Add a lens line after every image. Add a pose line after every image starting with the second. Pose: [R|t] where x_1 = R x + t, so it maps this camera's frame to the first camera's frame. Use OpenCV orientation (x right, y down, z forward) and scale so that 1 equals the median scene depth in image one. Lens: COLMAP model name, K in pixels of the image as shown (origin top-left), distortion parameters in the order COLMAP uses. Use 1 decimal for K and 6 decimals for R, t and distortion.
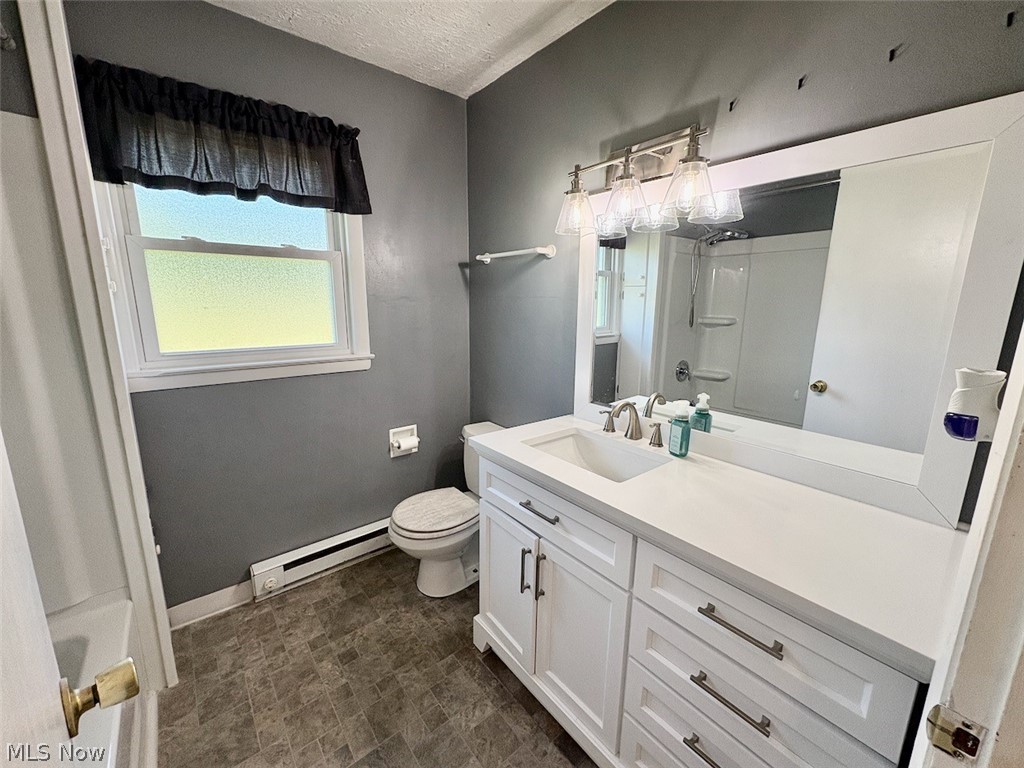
lens RADIAL K [[407.2, 0, 506.5], [0, 407.2, 377.9], [0, 0, 1]] dist [-0.000826, 0.000359]
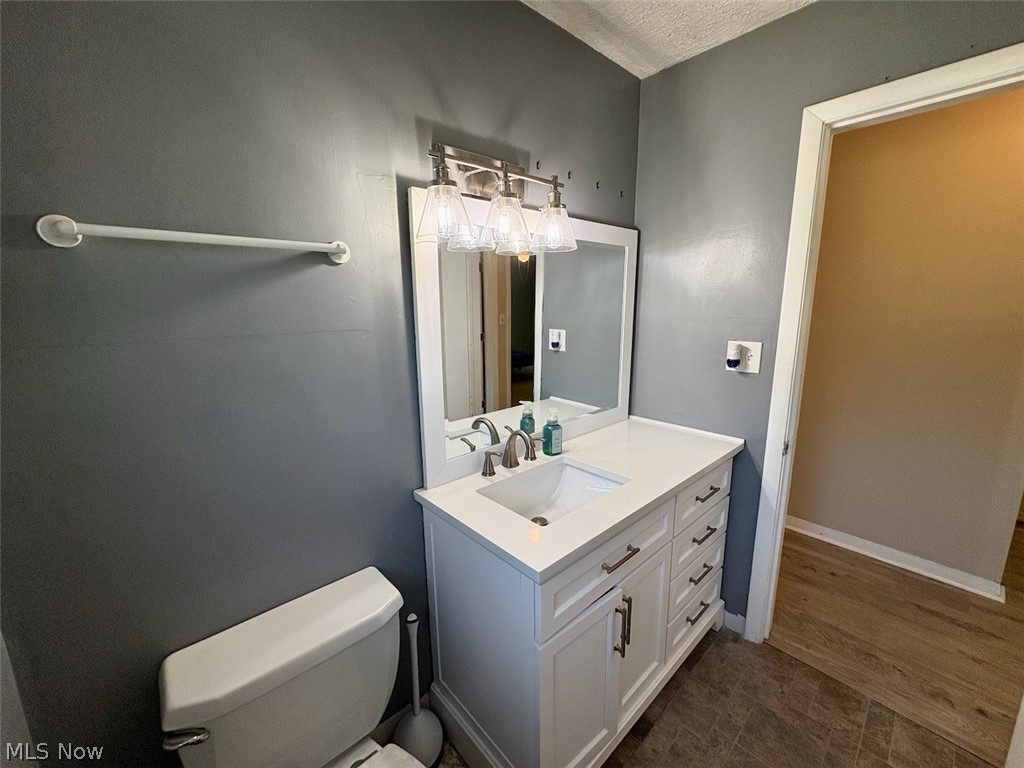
lens RADIAL K [[407.2, 0, 506.9], [0, 407.2, 381.9], [0, 0, 1]] dist [-0.000826, 0.000359]
pose [[-0.052555, -0.199405, 0.978507, -0.668979], [0.203399, 0.957183, 0.205984, -0.274139], [-0.977684, 0.209852, -0.009746, 1.076580]]
